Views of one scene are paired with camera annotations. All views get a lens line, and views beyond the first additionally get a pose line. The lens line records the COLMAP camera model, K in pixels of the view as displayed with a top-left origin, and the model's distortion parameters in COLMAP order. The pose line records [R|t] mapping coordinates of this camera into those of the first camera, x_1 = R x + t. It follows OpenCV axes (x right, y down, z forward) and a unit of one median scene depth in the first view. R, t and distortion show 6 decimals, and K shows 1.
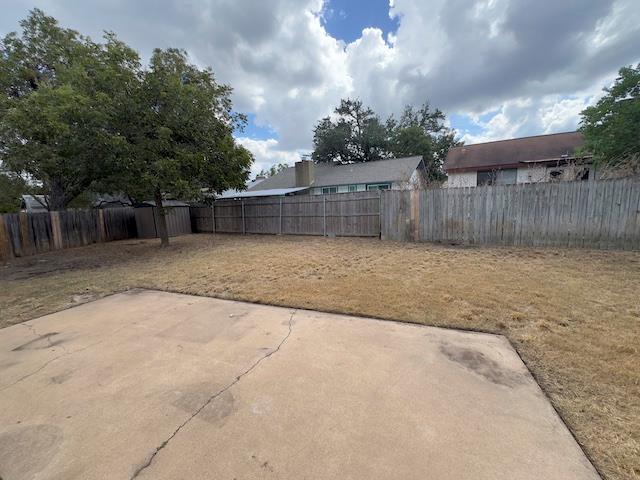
lens RADIAL K [[254.0, 0, 320.0], [0, 254.0, 240.0], [0, 0, 1]] dist [-0.008648, 0.000467]
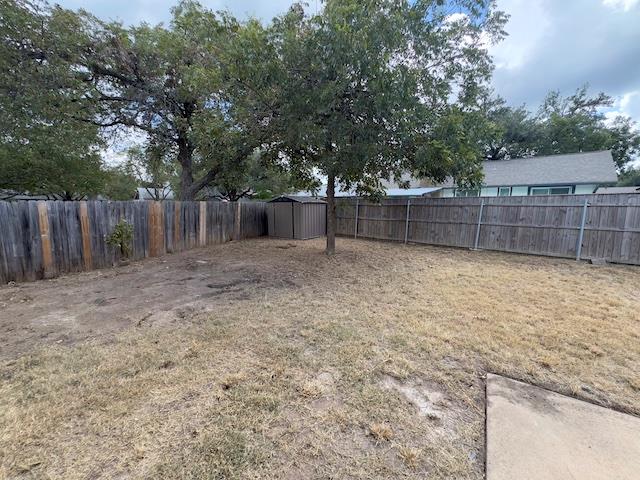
lens RADIAL K [[254.0, 0, 320.0], [0, 254.0, 240.0], [0, 0, 1]] dist [-0.008648, 0.000467]
pose [[0.973573, 0.077425, -0.214852, -0.378712], [-0.080351, 0.996755, -0.004904, -0.008799], [0.213775, 0.022038, 0.976634, 0.195152]]
